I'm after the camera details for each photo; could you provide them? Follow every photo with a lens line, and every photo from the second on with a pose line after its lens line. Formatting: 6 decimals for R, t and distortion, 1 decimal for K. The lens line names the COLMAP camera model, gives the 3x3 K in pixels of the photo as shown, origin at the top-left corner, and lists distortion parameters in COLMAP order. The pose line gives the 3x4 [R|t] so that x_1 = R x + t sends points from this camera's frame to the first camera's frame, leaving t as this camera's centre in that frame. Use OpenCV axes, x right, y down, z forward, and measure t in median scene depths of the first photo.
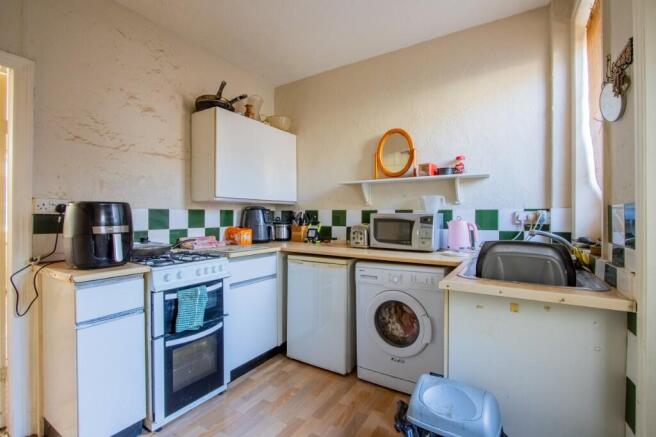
lens RADIAL K [[298.3, 0, 328.0], [0, 298.3, 218.5], [0, 0, 1]] dist [-0.012605, 0.000621]
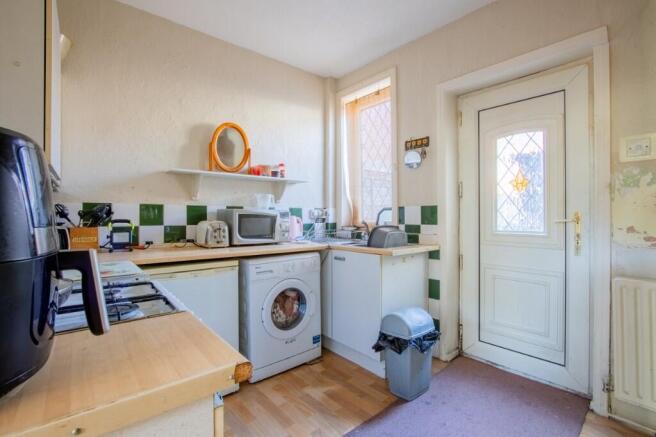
lens RADIAL K [[298.3, 0, 328.0], [0, 298.3, 218.5], [0, 0, 1]] dist [-0.012605, 0.000621]
pose [[0.316602, -0.006473, 0.948536, -0.670791], [0.014227, 0.999897, 0.002075, 0.016362], [-0.948452, 0.012838, 0.316662, 0.444570]]
